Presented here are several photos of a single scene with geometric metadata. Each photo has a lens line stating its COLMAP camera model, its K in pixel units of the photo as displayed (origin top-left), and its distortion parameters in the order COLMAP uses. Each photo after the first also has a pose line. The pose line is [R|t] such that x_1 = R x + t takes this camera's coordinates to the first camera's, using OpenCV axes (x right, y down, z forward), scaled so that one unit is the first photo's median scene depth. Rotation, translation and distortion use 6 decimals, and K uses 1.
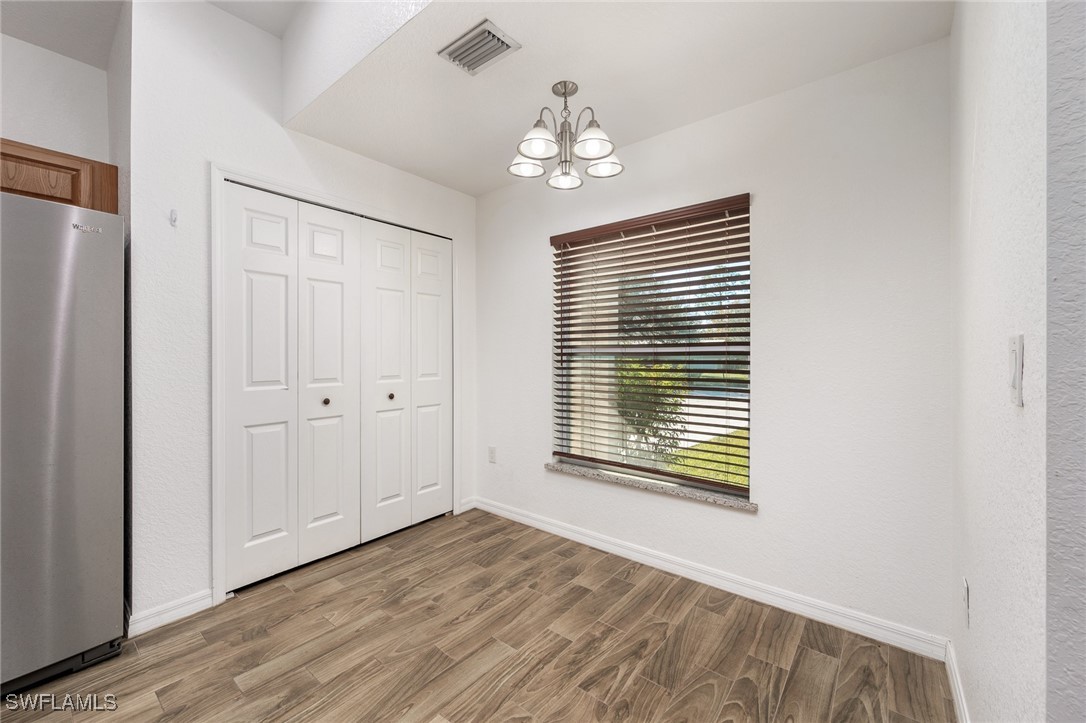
lens RADIAL K [[428.5, 0, 543.8], [0, 428.5, 352.1], [0, 0, 1]] dist [-0.001602, 0.000021]
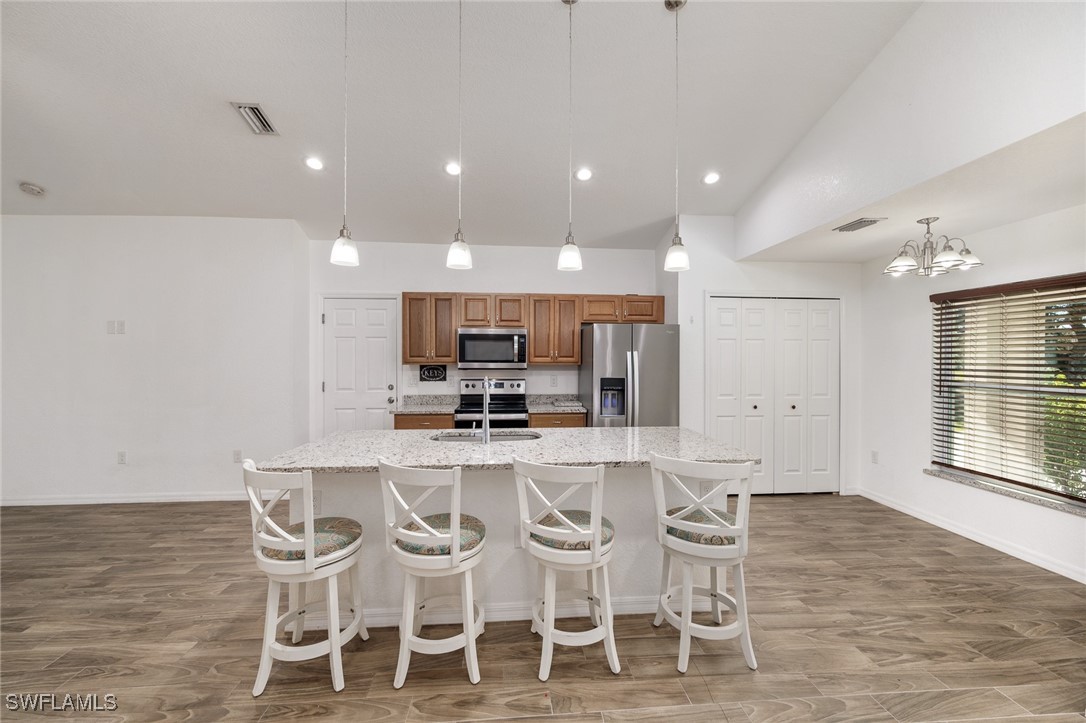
lens RADIAL K [[428.1, 0, 542.8], [0, 428.1, 359.5], [0, 0, 1]] dist [-0.000308, 0.000017]
pose [[0.687576, 0.006899, -0.726080, 0.202282], [-0.001537, 0.999966, 0.008046, -0.109739], [0.726111, -0.004417, 0.687563, -0.996322]]
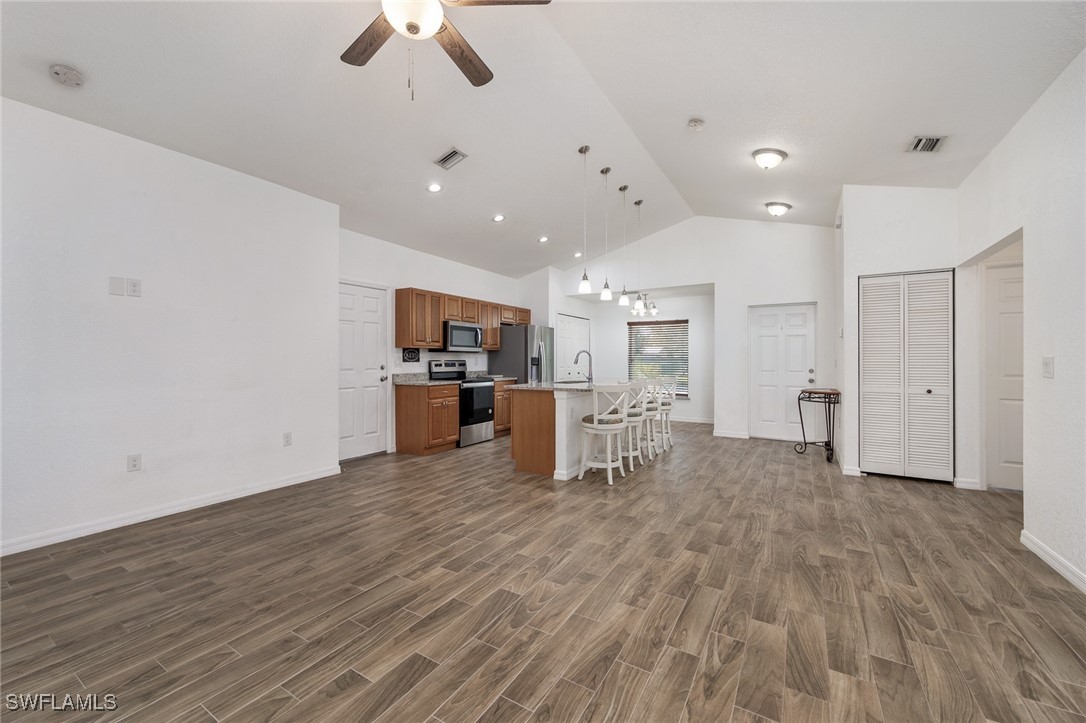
lens RADIAL K [[428.1, 0, 542.8], [0, 428.1, 359.5], [0, 0, 1]] dist [-0.000308, 0.000017]
pose [[0.990994, 0.004877, 0.133820, -1.346492], [-0.005522, 0.999975, 0.004448, -0.009837], [-0.133795, -0.005147, 0.990996, -2.677582]]
